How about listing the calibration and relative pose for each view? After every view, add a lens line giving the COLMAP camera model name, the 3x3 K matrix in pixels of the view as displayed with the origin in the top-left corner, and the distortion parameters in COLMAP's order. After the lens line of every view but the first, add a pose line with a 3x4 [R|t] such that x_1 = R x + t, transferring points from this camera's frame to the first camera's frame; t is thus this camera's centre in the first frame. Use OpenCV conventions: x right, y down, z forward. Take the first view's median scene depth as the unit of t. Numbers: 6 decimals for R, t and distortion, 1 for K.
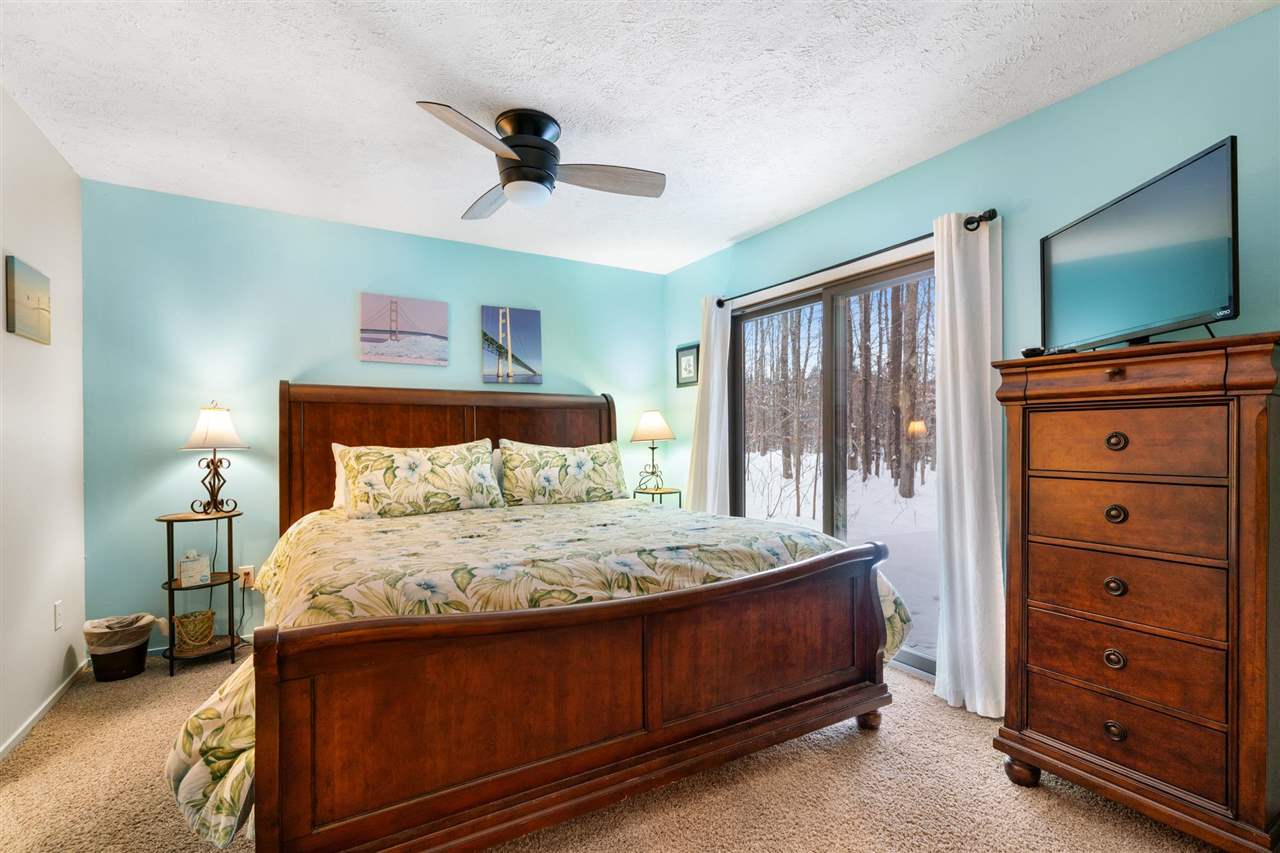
lens RADIAL K [[580.7, 0, 648.9], [0, 580.7, 428.9], [0, 0, 1]] dist [-0.000342, 0.001242]
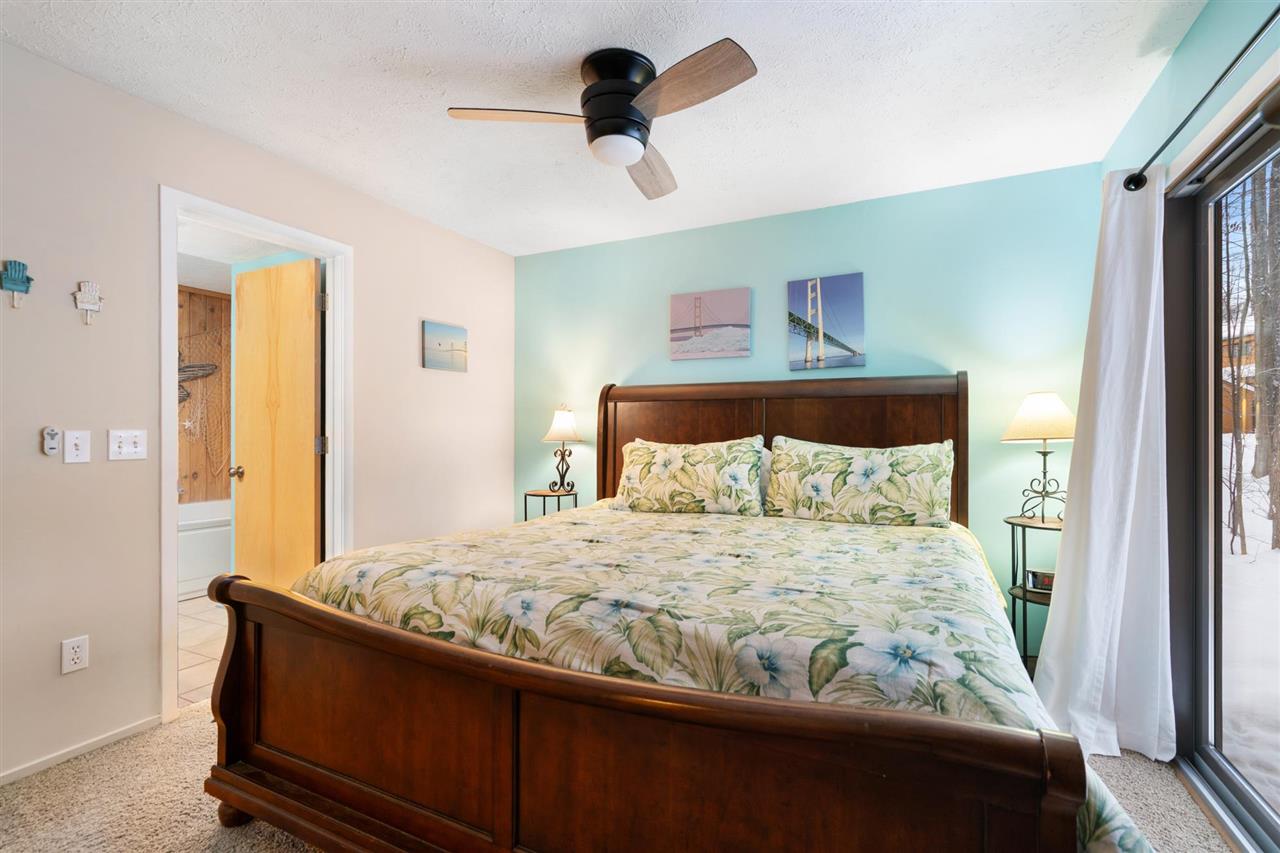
lens RADIAL K [[580.7, 0, 648.9], [0, 580.7, 428.9], [0, 0, 1]] dist [-0.000342, 0.001242]
pose [[0.550899, -0.000075, -0.834572, 0.347494], [0.008487, 0.999949, 0.005513, 0.000748], [0.834529, -0.010120, 0.550871, 0.374025]]
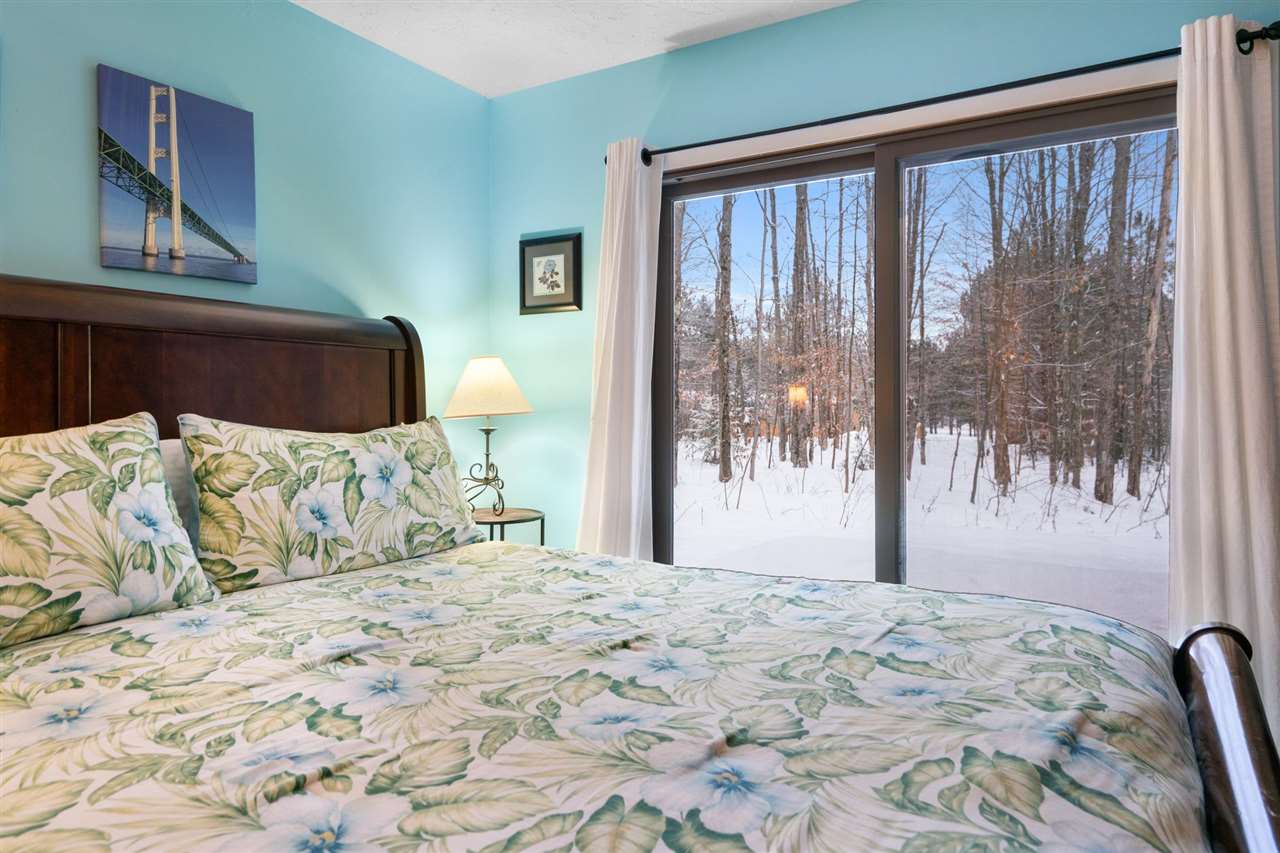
lens RADIAL K [[784.0, 0, 656.0], [0, 784.0, 389.3], [0, 0, 1]] dist [0.006654, 0.003219]
pose [[0.882848, 0.013625, 0.469460, -0.220923], [-0.009453, 0.999892, -0.011242, 0.004162], [-0.469563, 0.005487, 0.882882, 0.399135]]
